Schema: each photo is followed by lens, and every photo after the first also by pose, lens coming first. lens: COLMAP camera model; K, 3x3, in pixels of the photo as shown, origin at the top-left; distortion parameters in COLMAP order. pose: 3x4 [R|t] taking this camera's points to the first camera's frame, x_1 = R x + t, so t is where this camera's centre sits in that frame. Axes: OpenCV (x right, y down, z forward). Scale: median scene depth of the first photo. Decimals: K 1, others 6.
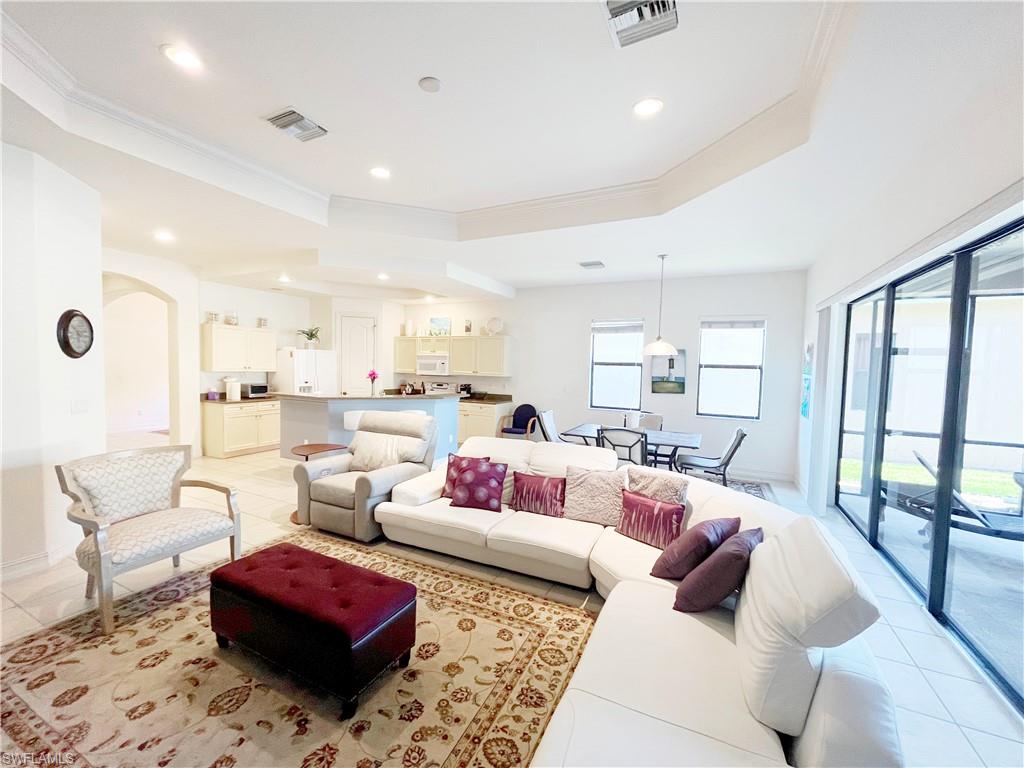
lens RADIAL K [[414.3, 0, 512.0], [0, 414.3, 384.0], [0, 0, 1]] dist [-0.001591, -0.000822]
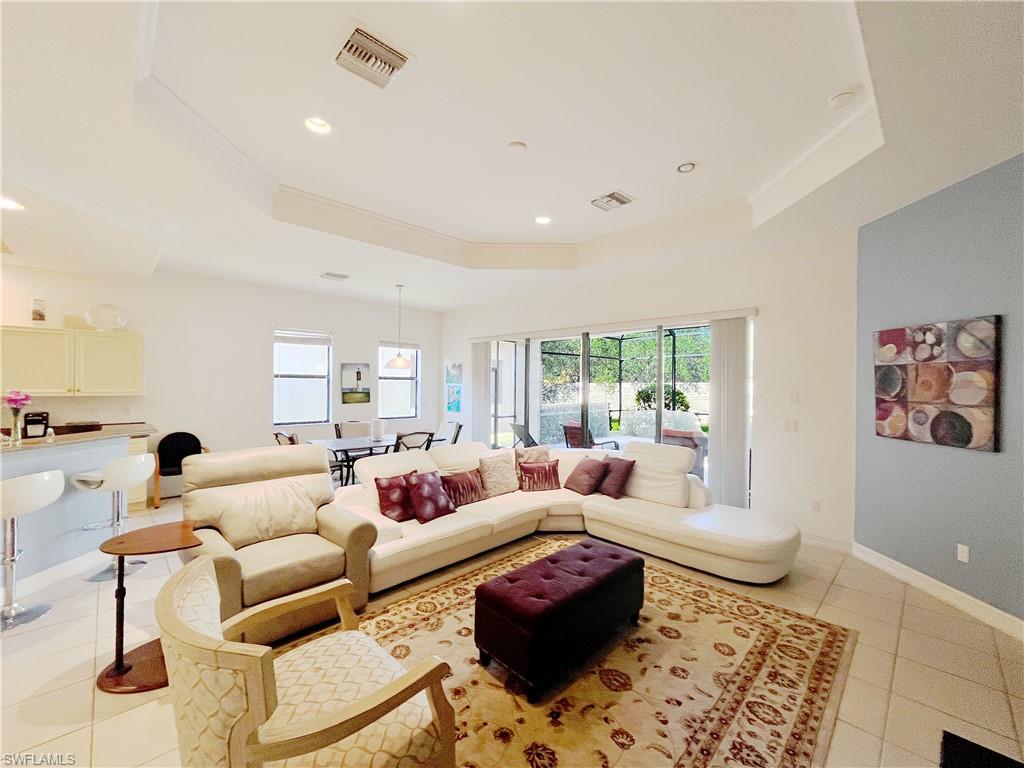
lens RADIAL K [[414.3, 0, 512.0], [0, 414.3, 384.0], [0, 0, 1]] dist [-0.001591, -0.000822]
pose [[0.334646, -0.018967, 0.942153, -0.525460], [0.044196, 0.999013, 0.004414, -0.014771], [-0.941307, 0.040162, 0.335154, 0.247717]]
